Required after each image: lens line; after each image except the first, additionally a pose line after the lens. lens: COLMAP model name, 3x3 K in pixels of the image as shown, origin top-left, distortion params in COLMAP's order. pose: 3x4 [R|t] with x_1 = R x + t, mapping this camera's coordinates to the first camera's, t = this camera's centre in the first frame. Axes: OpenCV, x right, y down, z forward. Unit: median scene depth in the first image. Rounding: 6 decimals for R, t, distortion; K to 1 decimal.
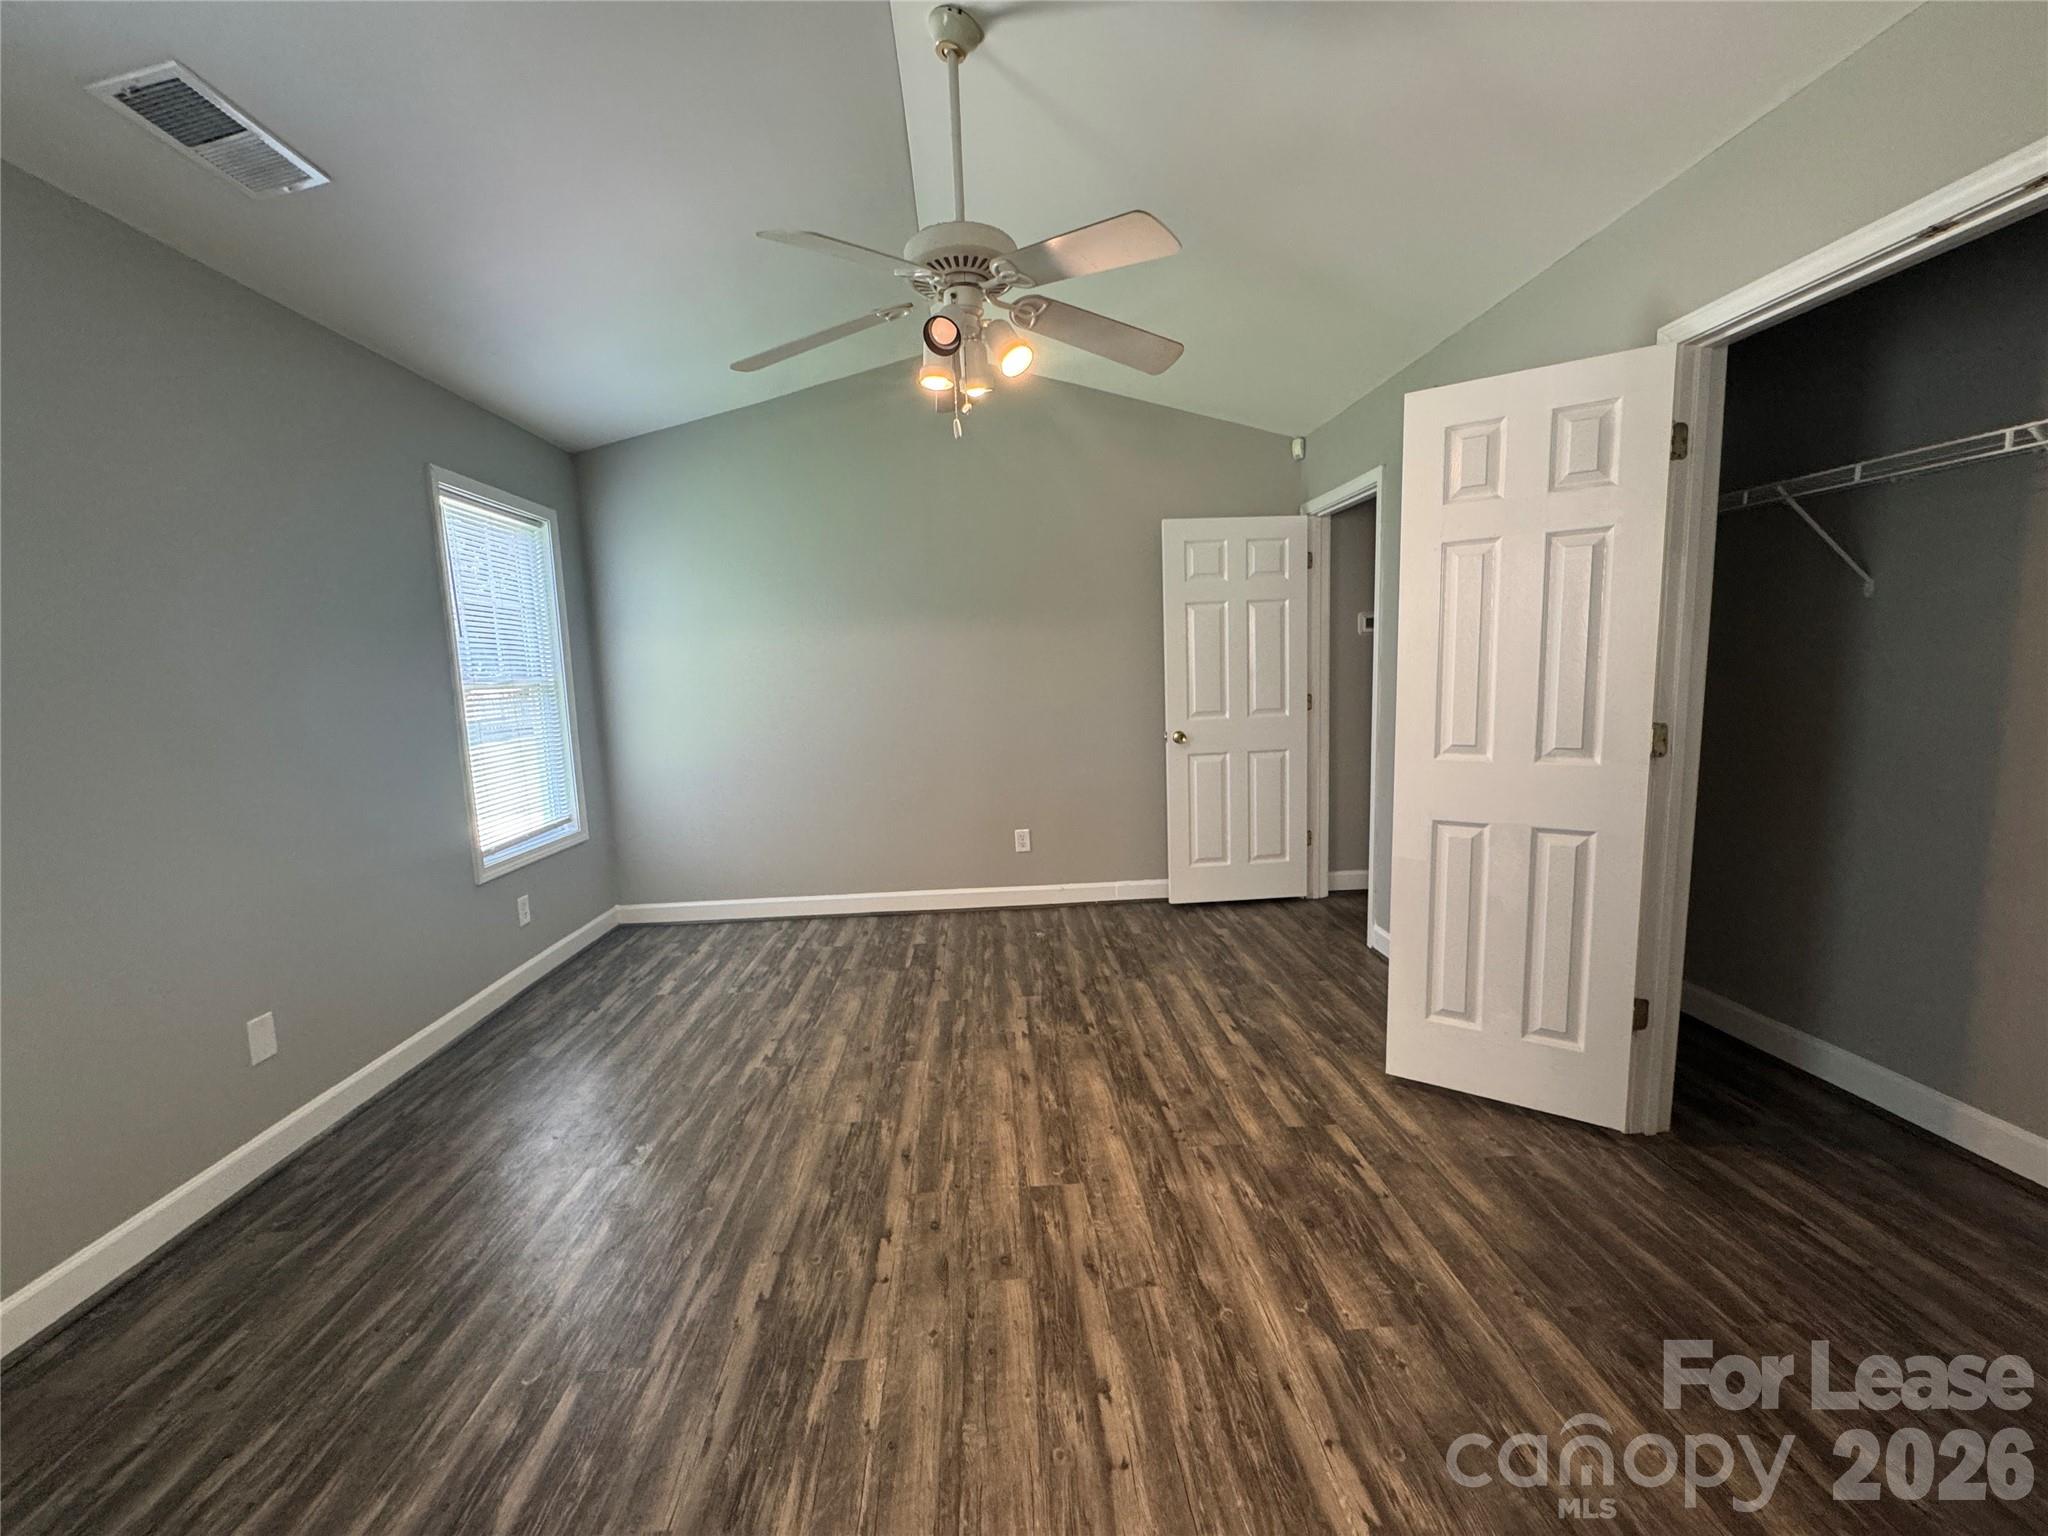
lens RADIAL K [[818.7, 0, 1024.0], [0, 818.7, 768.0], [0, 0, 1]] dist [-0.003416, 0.000187]
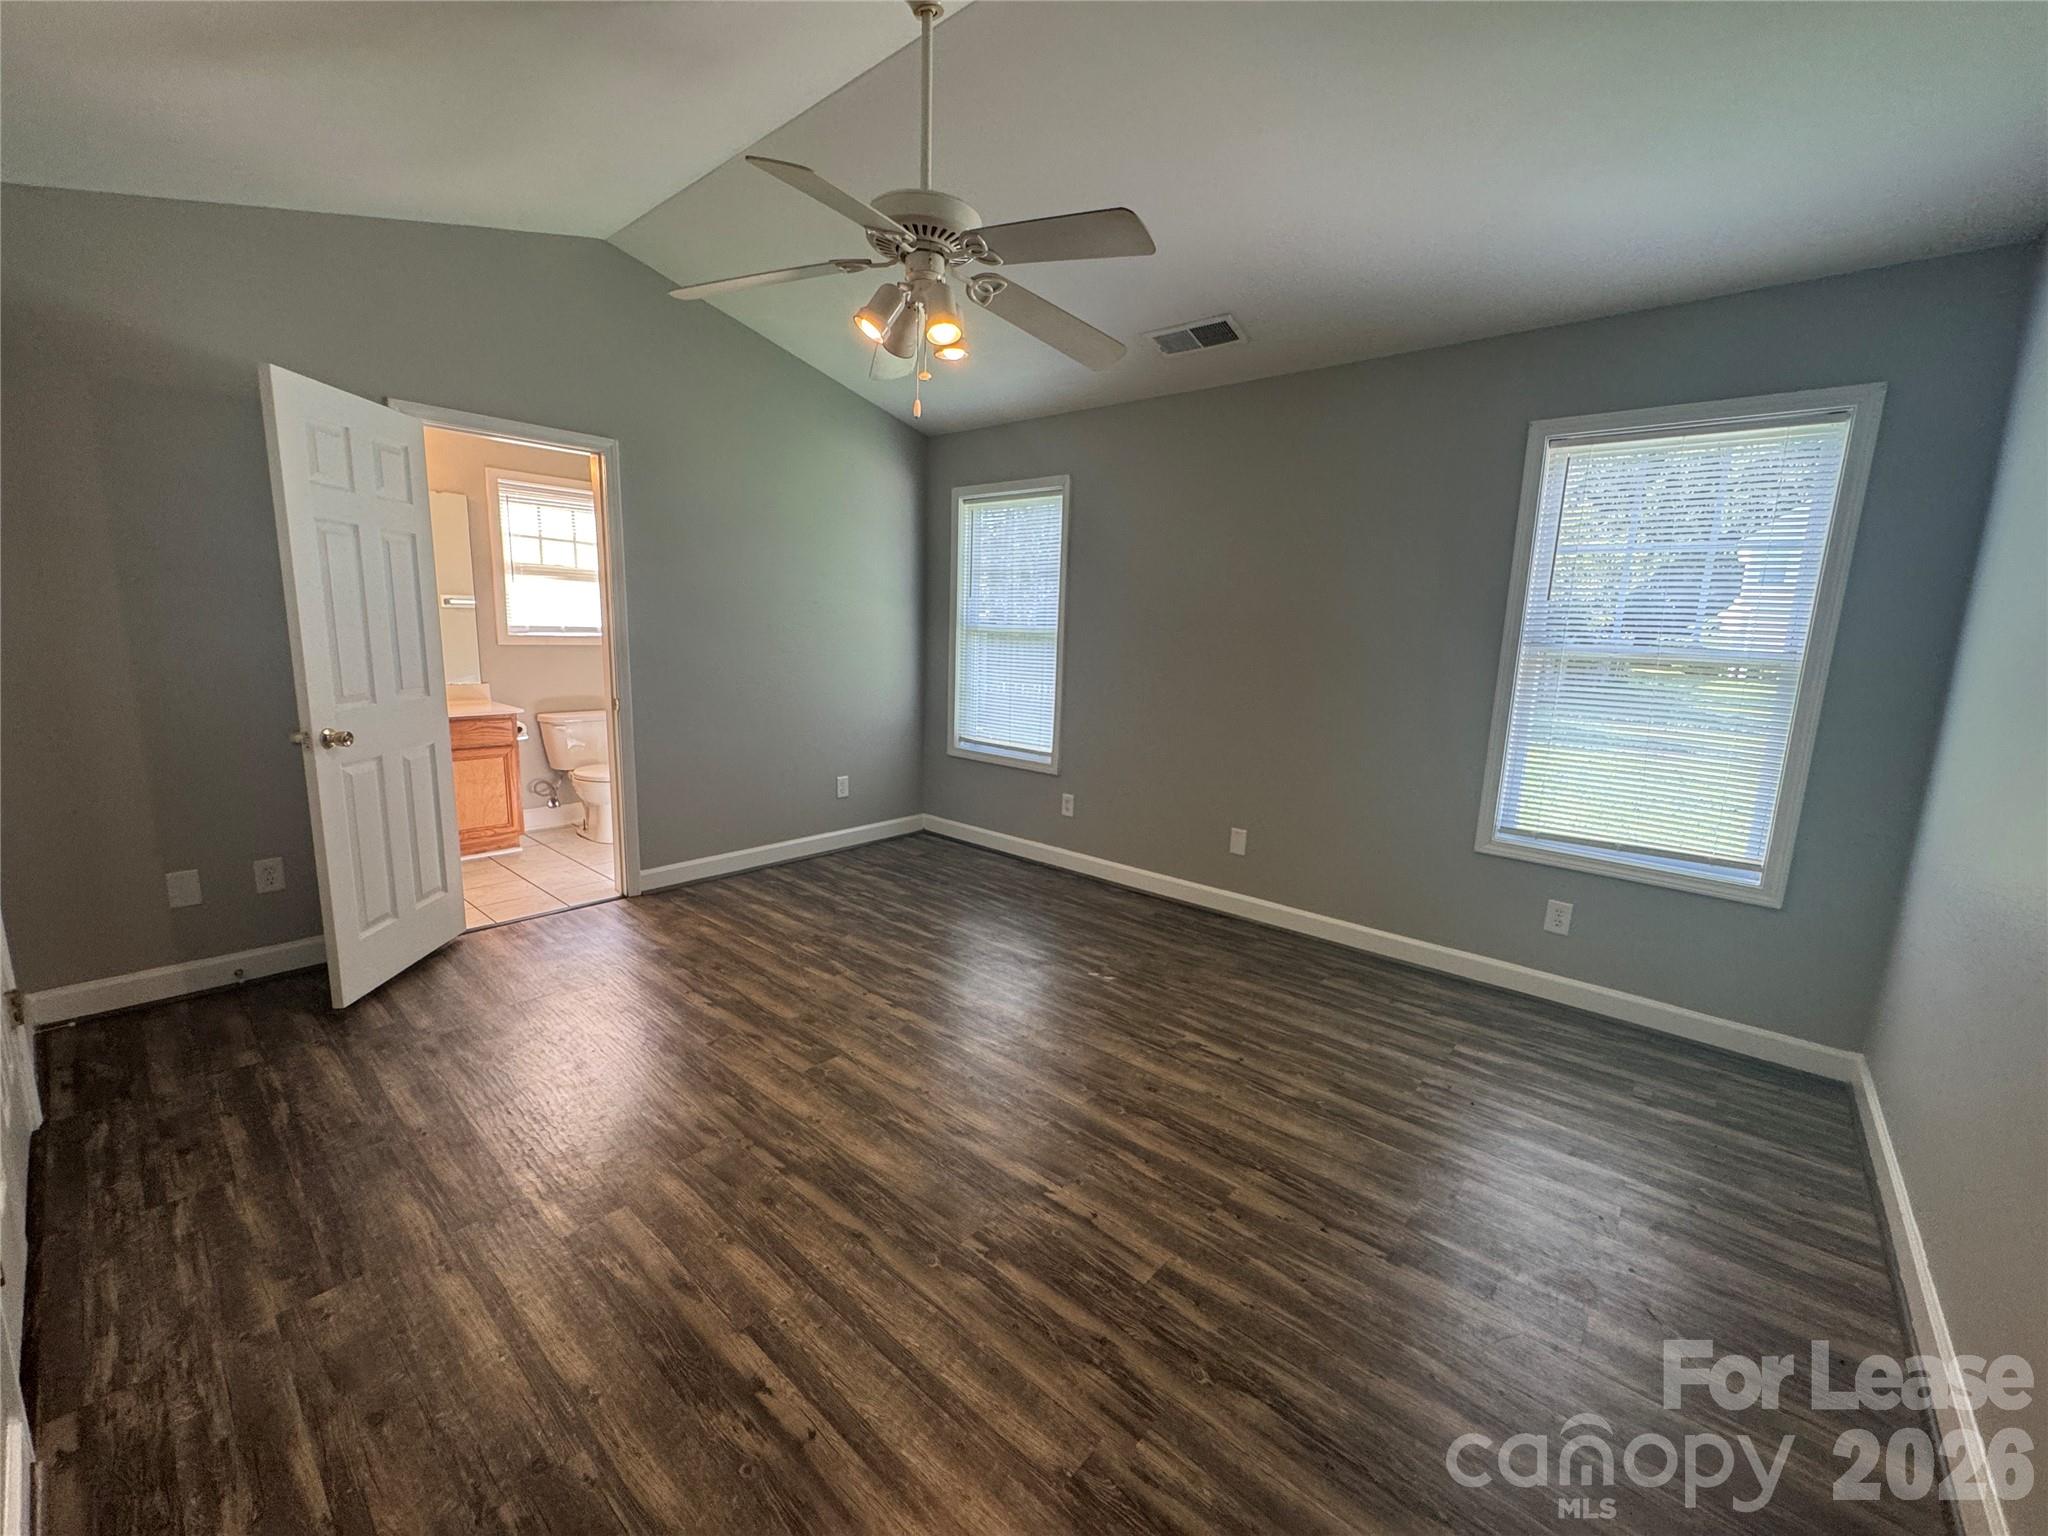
lens RADIAL K [[818.7, 0, 1024.0], [0, 818.7, 768.0], [0, 0, 1]] dist [-0.003416, 0.000187]
pose [[-0.692460, 0.136615, -0.708404, 0.458700], [-0.096438, 0.955568, 0.278548, -0.201353], [0.714982, 0.261200, -0.648518, 1.374812]]
